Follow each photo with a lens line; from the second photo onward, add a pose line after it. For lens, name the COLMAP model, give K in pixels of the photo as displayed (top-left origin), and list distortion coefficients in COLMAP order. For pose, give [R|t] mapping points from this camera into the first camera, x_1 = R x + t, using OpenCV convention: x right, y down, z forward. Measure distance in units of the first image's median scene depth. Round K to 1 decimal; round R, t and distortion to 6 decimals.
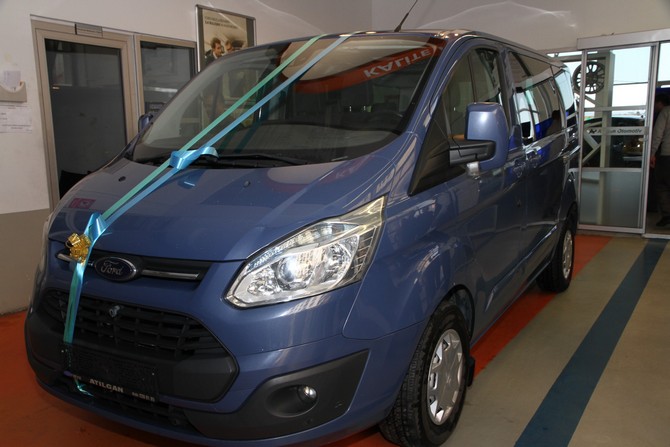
lens RADIAL K [[614.4, 0, 335.0], [0, 614.4, 223.5], [0, 0, 1]] dist [0.011383, 0.007209]
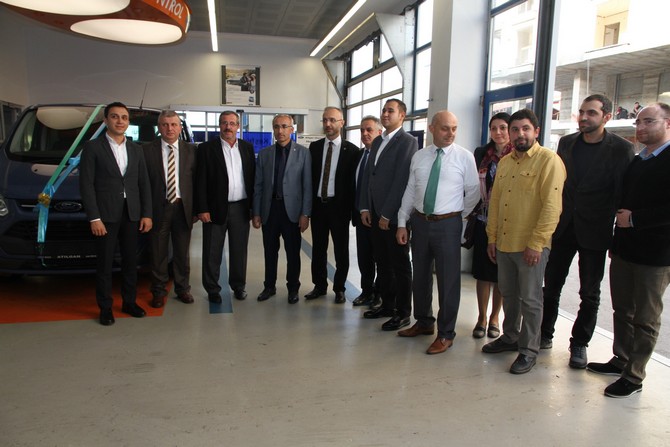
lens RADIAL K [[476.1, 0, 335.0], [0, 476.1, 223.5], [0, 0, 1]] dist [0.002516, 0.001152]
pose [[0.684057, -0.074061, 0.725659, -0.300070], [0.079553, 0.996473, 0.026708, 0.051823], [-0.725077, 0.039459, 0.687536, -0.297688]]
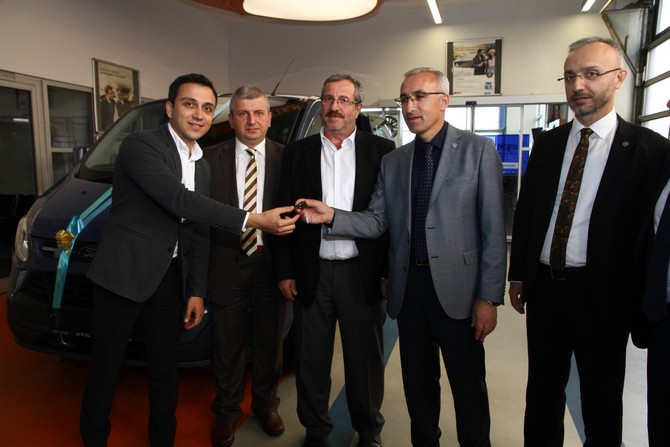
lens RADIAL K [[491.3, 0, 335.0], [0, 491.3, 223.5], [0, 0, 1]] dist [0.007352, 0.006734]
pose [[0.959439, -0.022312, 0.281032, -0.043499], [0.029548, 0.999331, -0.021537, 0.013651], [-0.280363, 0.028967, 0.959457, -0.080528]]
